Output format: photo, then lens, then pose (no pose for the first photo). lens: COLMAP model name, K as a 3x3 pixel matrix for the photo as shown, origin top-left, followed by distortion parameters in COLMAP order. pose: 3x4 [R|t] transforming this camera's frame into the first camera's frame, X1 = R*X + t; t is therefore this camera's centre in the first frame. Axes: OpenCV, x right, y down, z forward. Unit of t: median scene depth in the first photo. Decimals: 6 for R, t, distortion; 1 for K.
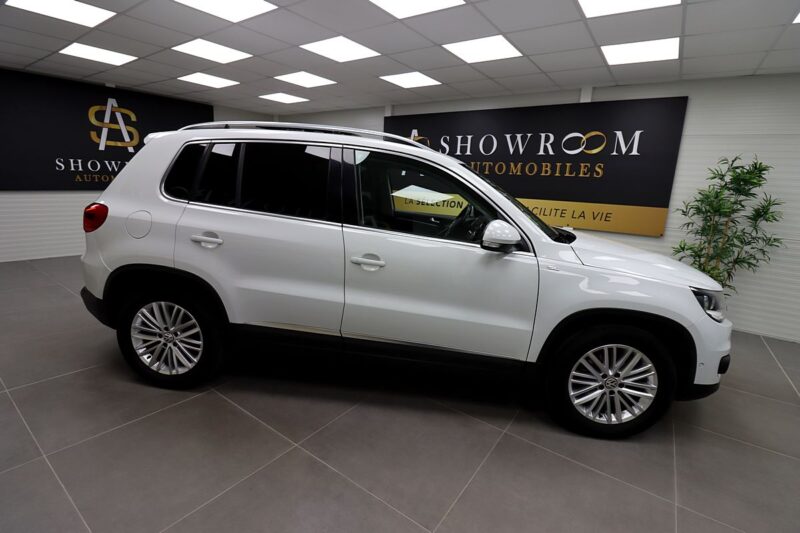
lens RADIAL K [[374.9, 0, 400.0], [0, 374.9, 266.5], [0, 0, 1]] dist [-0.014059, -0.000116]
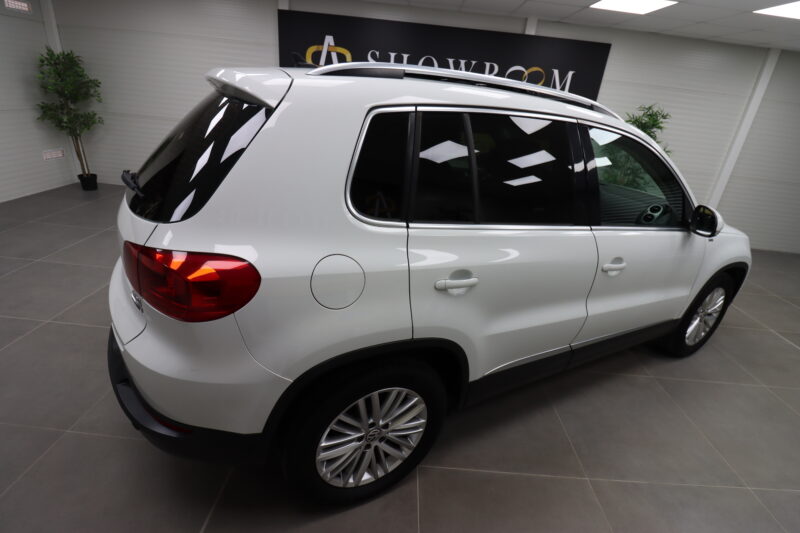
lens RADIAL K [[374.9, 0, 400.0], [0, 374.9, 266.5], [0, 0, 1]] dist [-0.014059, -0.000116]
pose [[0.823248, -0.213802, 0.525881, -0.849867], [0.076802, 0.959797, 0.269984, -0.254968], [-0.562462, -0.181875, 0.806572, 0.505421]]
